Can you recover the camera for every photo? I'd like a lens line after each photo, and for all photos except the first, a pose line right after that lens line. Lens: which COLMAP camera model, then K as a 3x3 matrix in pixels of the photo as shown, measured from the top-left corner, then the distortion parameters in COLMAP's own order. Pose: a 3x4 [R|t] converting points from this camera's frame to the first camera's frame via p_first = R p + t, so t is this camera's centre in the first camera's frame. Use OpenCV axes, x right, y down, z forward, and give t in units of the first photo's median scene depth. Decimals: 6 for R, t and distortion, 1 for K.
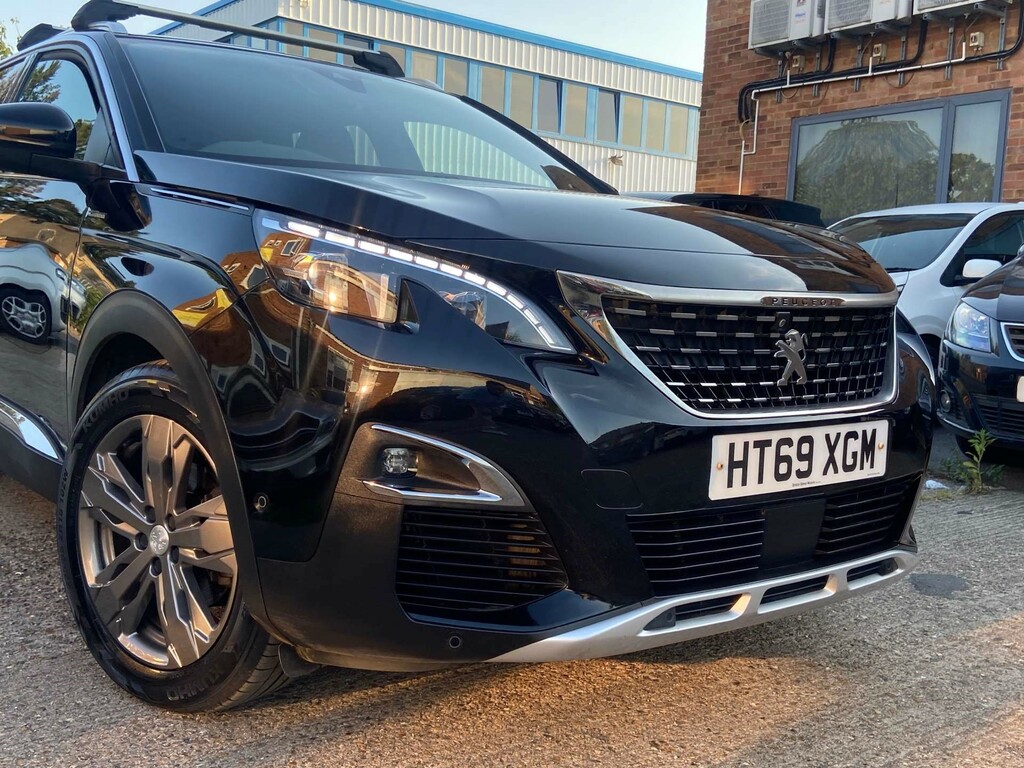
lens RADIAL K [[1052.9, 0, 533.7], [0, 1052.9, 382.8], [0, 0, 1]] dist [0.075569, -0.037687]
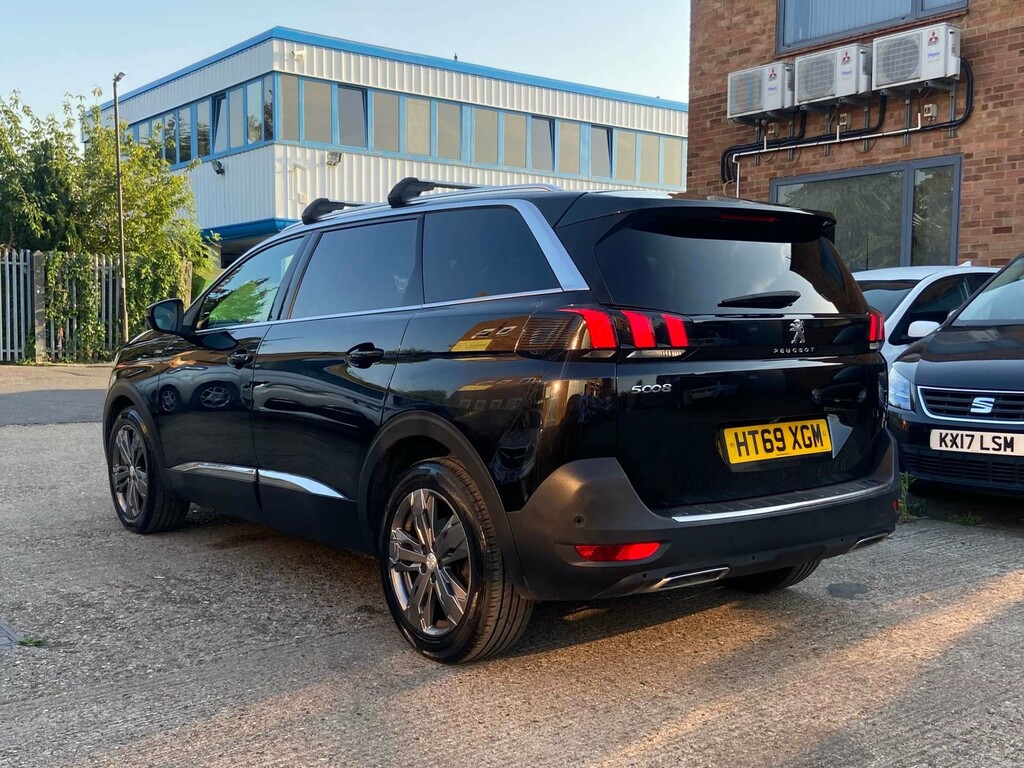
lens RADIAL K [[1094.3, 0, 529.6], [0, 1094.3, 383.1], [0, 0, 1]] dist [0.094941, -0.055368]
pose [[0.999391, -0.034735, -0.003314, -0.041295], [0.034618, 0.998933, -0.030578, -0.085890], [0.004373, 0.030445, 0.999527, -0.751635]]
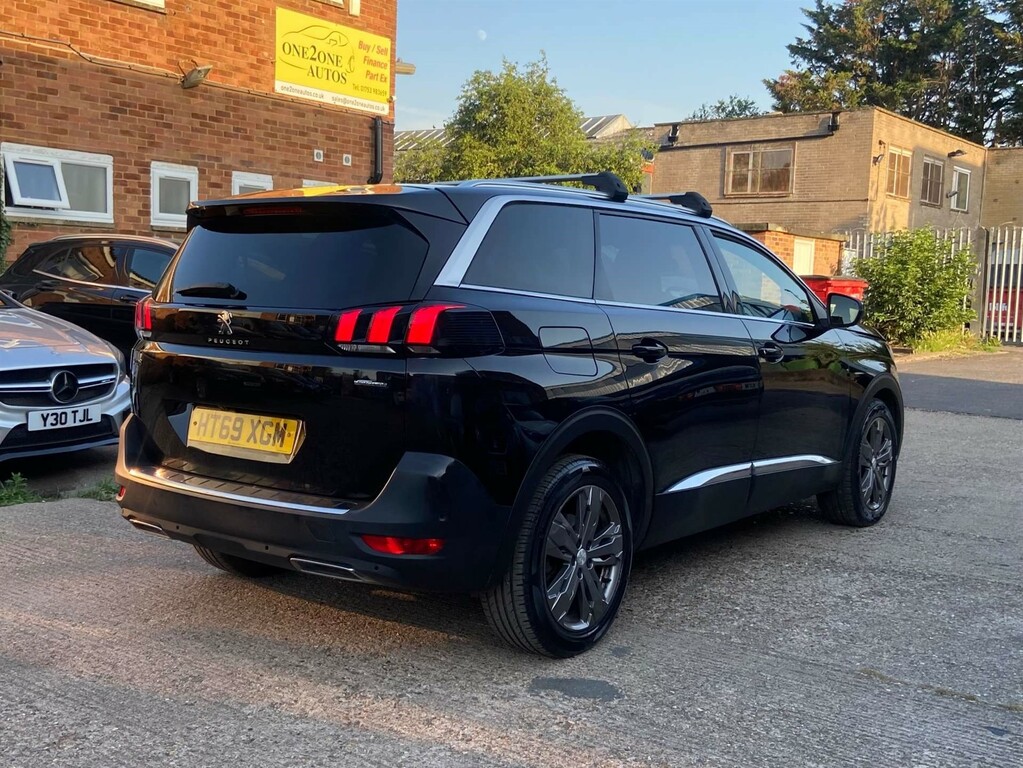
lens RADIAL K [[1138.0, 0, 502.6], [0, 1138.0, 379.7], [0, 0, 1]] dist [0.097293, -0.076837]
pose [[0.234129, 0.049473, -0.970946, 2.281214], [-0.102923, 0.994353, 0.025848, -0.208716], [0.966742, 0.093881, 0.237899, 1.010453]]
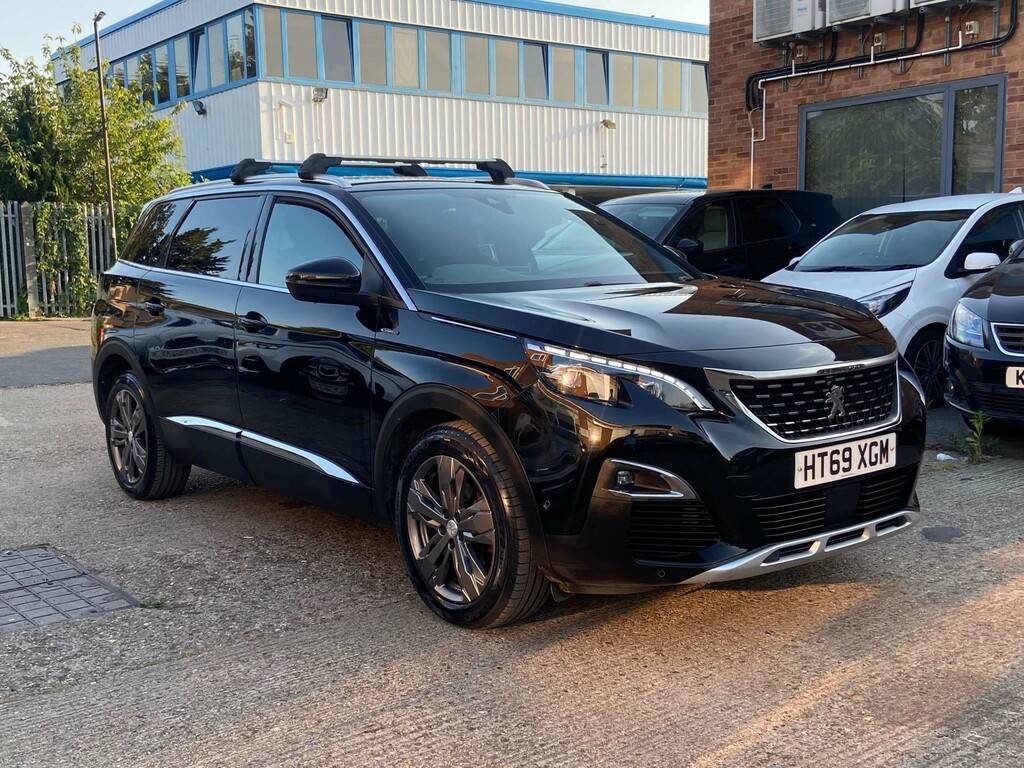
lens RADIAL K [[1139.1, 0, 503.1], [0, 1139.1, 379.7], [0, 0, 1]] dist [0.097293, -0.076837]
pose [[0.997860, -0.062353, -0.019675, -0.242935], [0.062715, 0.997862, 0.018391, -0.122111], [0.018486, -0.019585, 0.999637, -0.827319]]
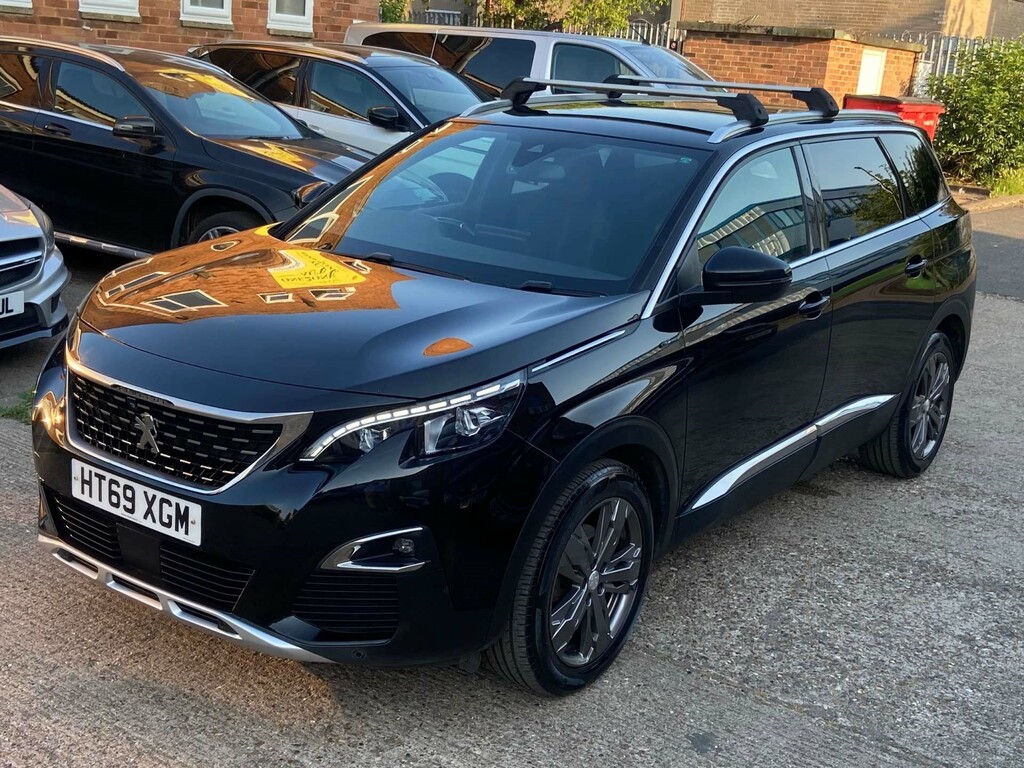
lens RADIAL K [[1296.9, 0, 513.5], [0, 1296.9, 381.4], [0, 0, 1]] dist [0.105103, -0.091139]
pose [[0.251070, 0.220082, -0.942617, 1.934758], [-0.152330, 0.970659, 0.186056, -0.473601], [0.955908, 0.096876, 0.277229, 0.940454]]
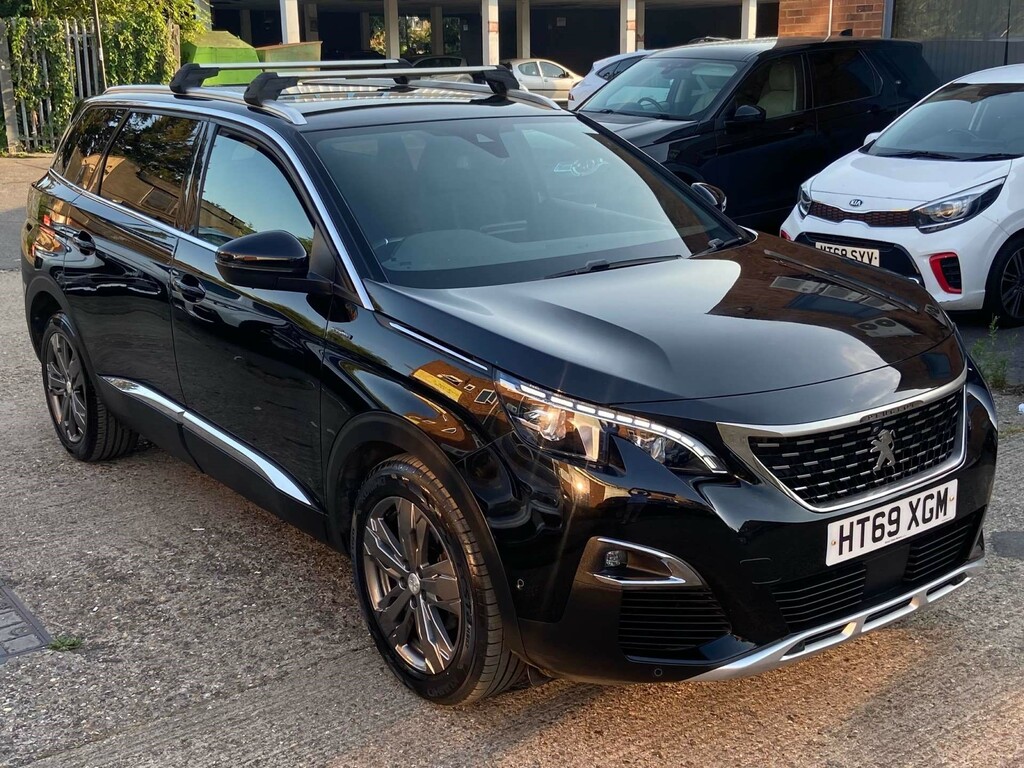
lens RADIAL K [[1250.9, 0, 543.9], [0, 1250.9, 364.4], [0, 0, 1]] dist [0.102465, -0.081446]
pose [[0.998133, -0.049445, -0.035868, -0.127330], [0.054182, 0.987788, 0.146081, -0.381524], [0.028207, -0.147752, 0.988622, -0.593343]]
